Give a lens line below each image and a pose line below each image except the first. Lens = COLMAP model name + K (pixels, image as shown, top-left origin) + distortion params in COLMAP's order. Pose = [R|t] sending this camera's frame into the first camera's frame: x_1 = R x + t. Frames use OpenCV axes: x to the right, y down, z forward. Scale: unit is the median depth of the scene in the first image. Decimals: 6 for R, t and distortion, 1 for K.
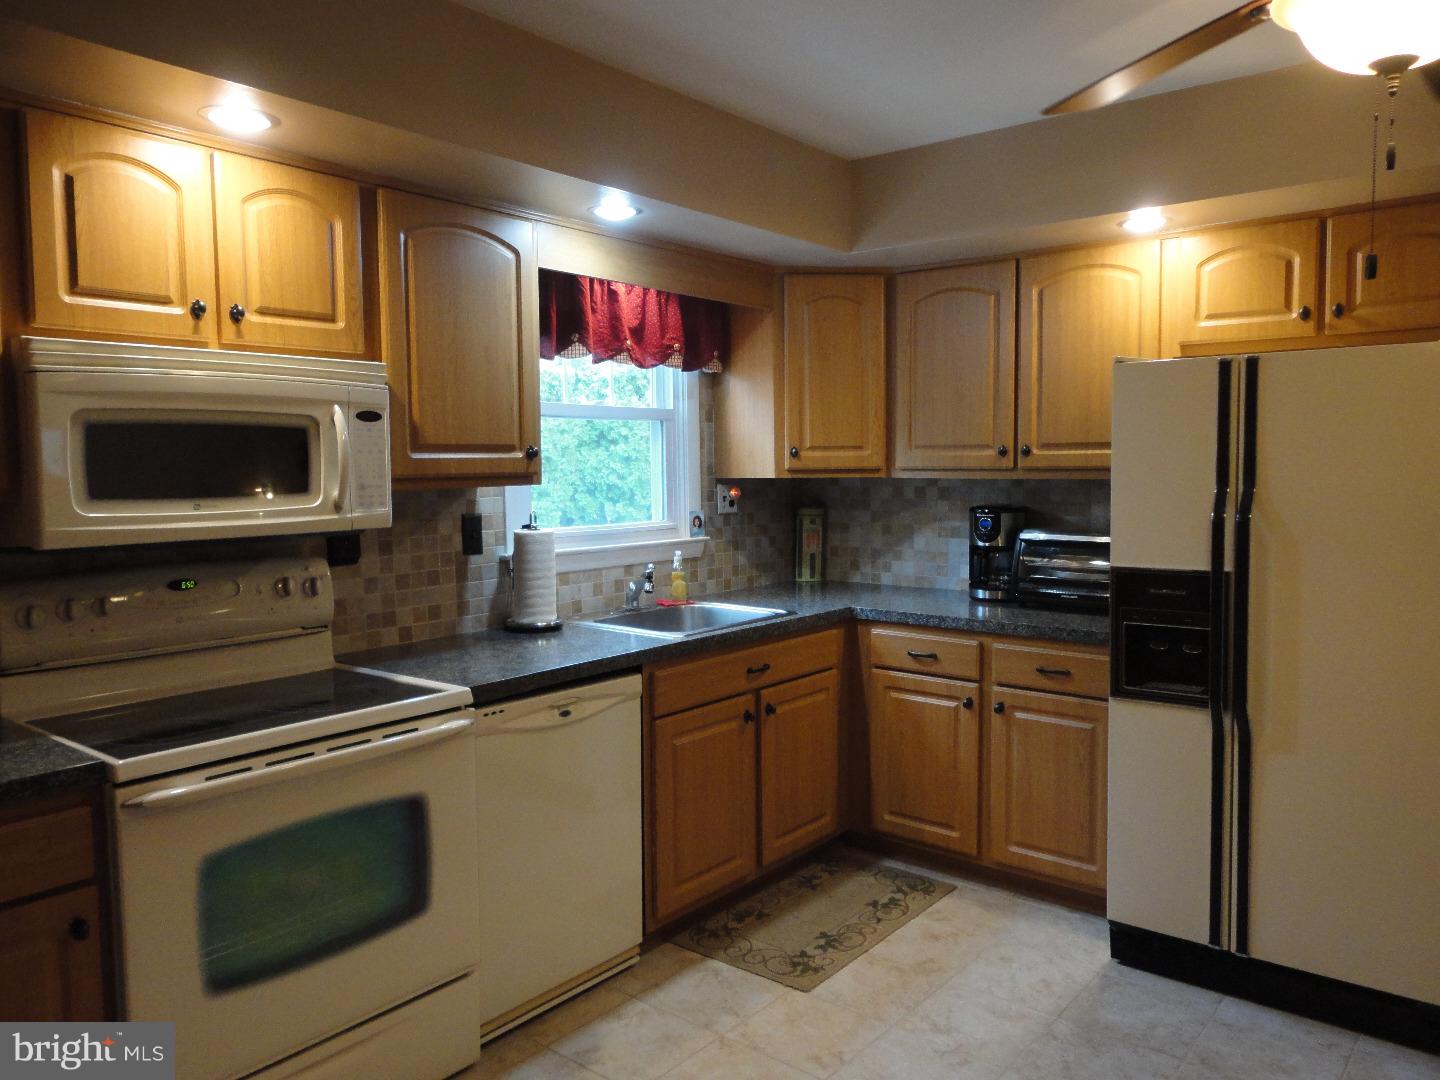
lens RADIAL K [[1050.6, 0, 721.5], [0, 1050.6, 517.5], [0, 0, 1]] dist [0.010292, -0.006156]
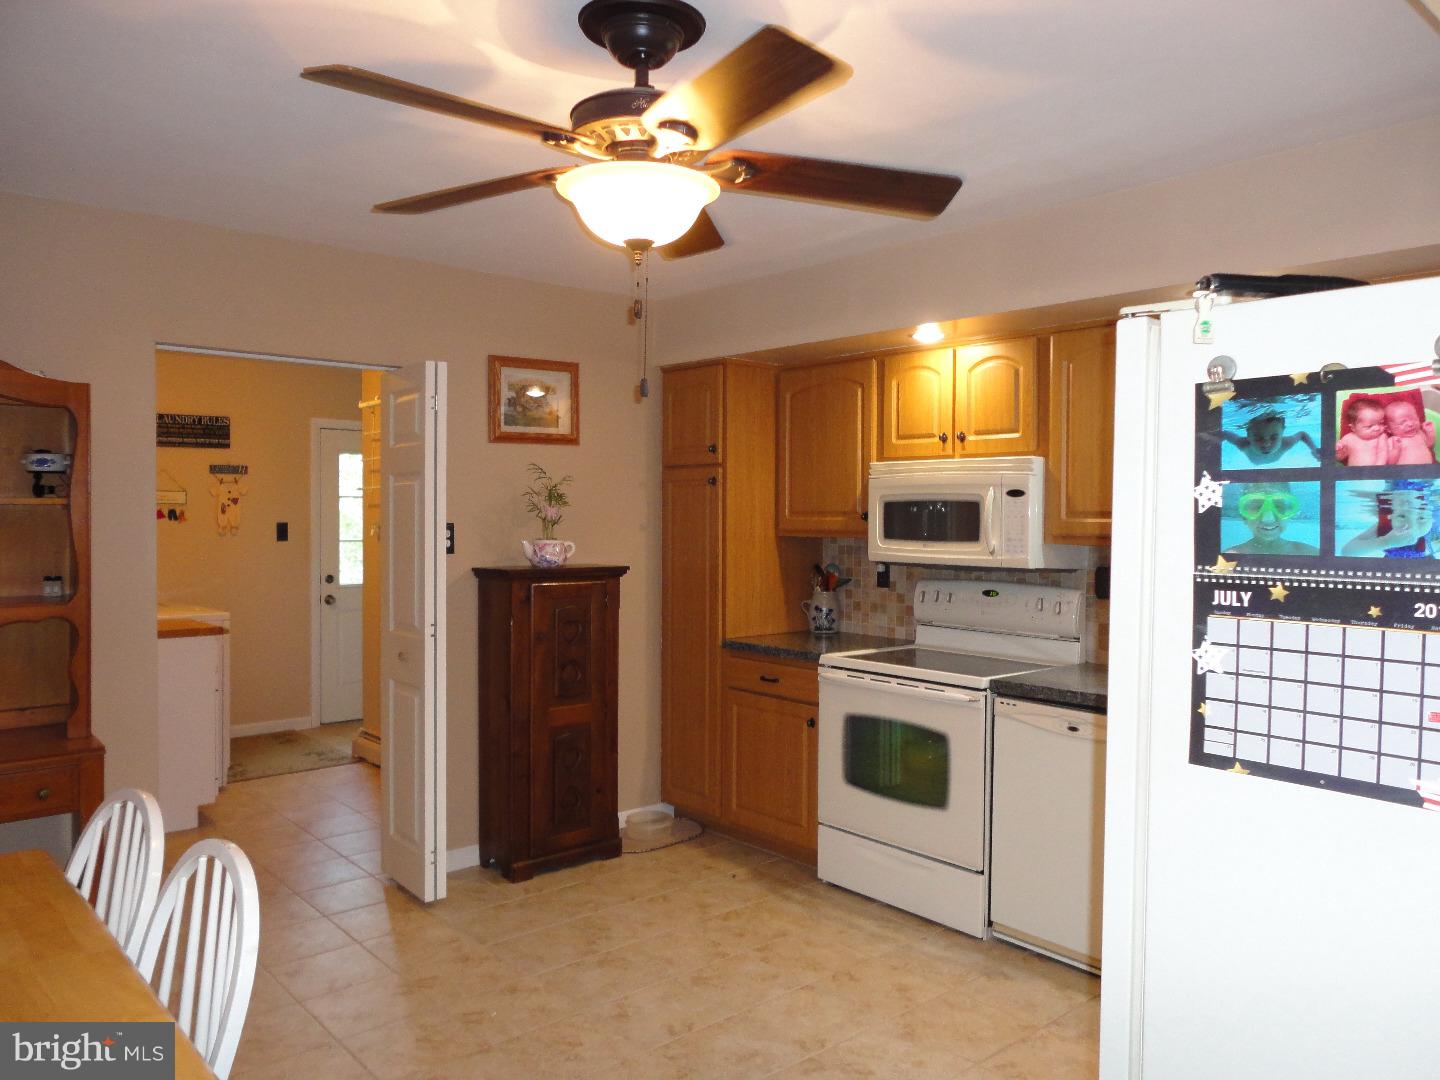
lens RADIAL K [[1050.6, 0, 721.5], [0, 1050.6, 517.5], [0, 0, 1]] dist [0.010292, -0.006156]
pose [[-0.171148, 0.012531, -0.985166, 1.316539], [-0.060012, 0.997930, 0.023119, -0.076490], [0.983416, 0.063078, -0.170042, 0.909708]]
